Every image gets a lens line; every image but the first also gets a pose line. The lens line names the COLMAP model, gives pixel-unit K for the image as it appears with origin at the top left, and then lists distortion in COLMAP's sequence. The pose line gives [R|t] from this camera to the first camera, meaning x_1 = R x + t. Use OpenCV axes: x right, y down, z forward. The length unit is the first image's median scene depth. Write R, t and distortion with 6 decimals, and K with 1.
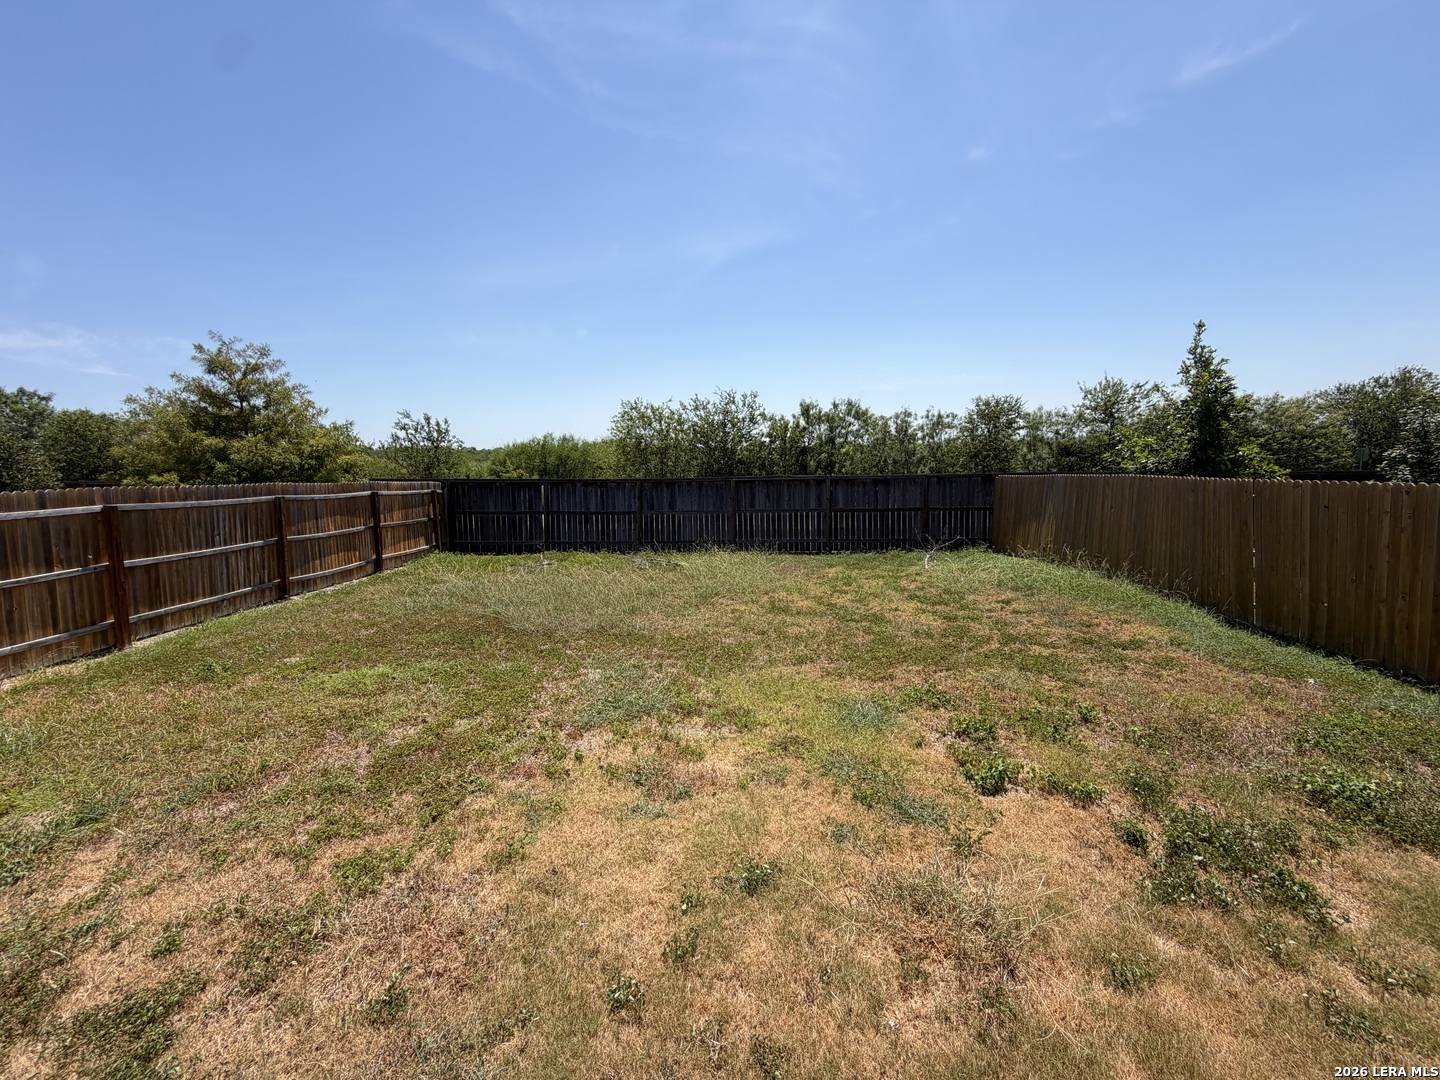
lens RADIAL K [[573.9, 0, 713.8], [0, 573.9, 540.5], [0, 0, 1]] dist [-0.000197, 0.000301]
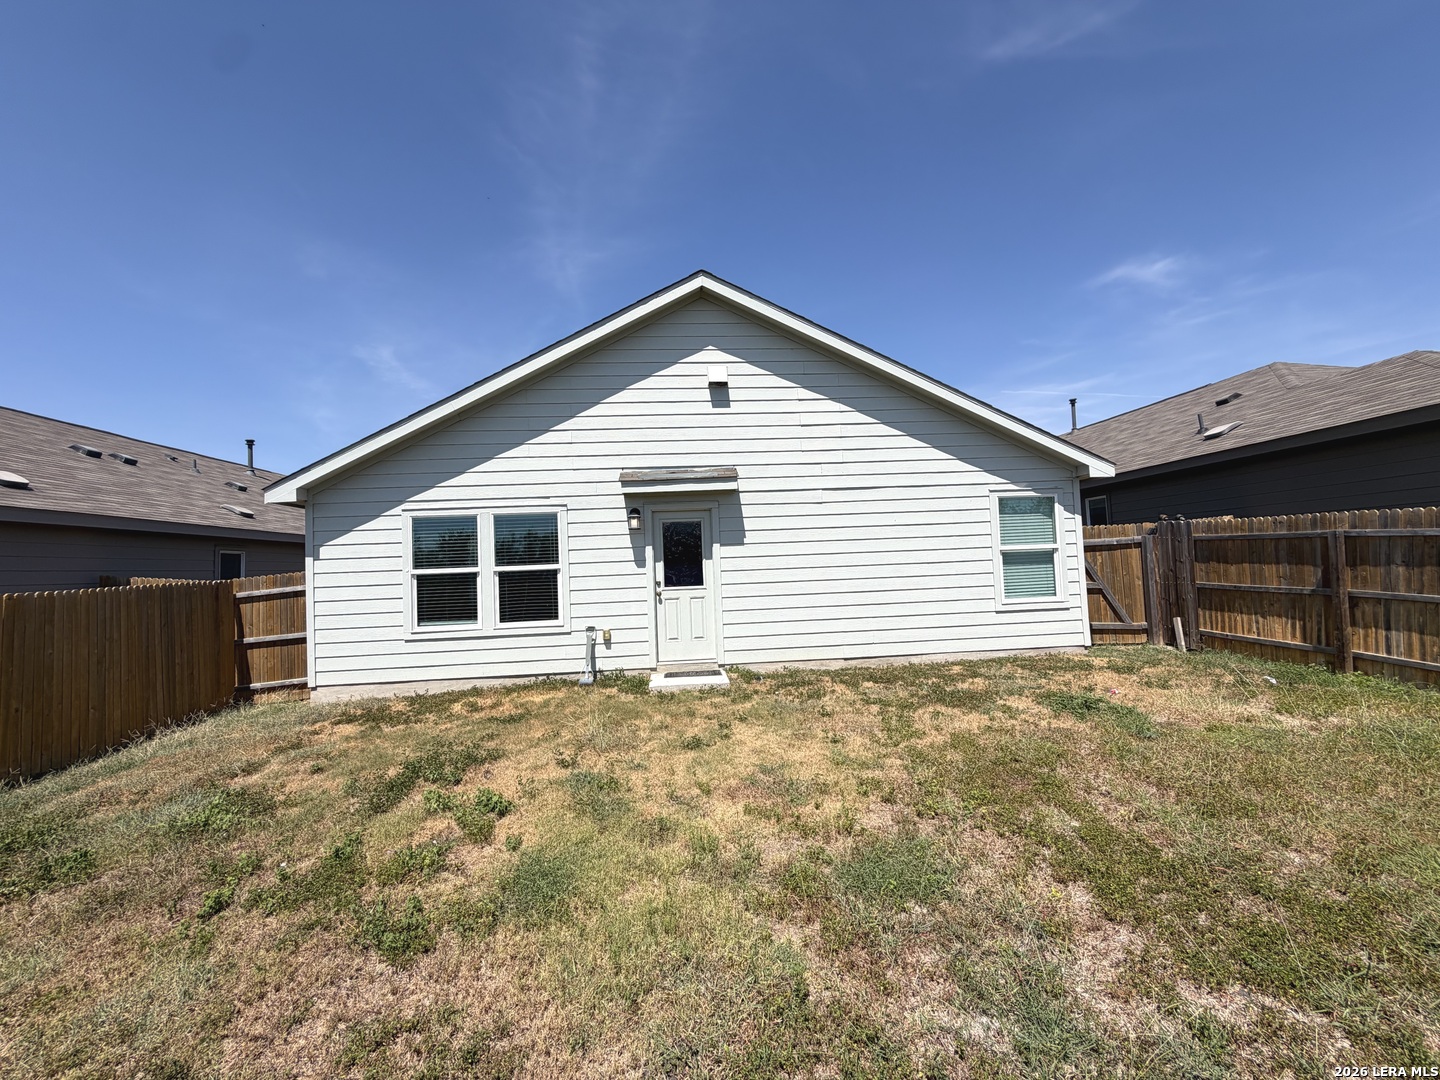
lens RADIAL K [[573.9, 0, 713.8], [0, 573.9, 540.5], [0, 0, 1]] dist [-0.000197, 0.000301]
pose [[-0.993091, 0.058596, -0.101672, 0.131735], [0.046422, 0.991901, 0.118225, -0.243037], [0.107776, 0.112689, -0.987768, 2.239537]]
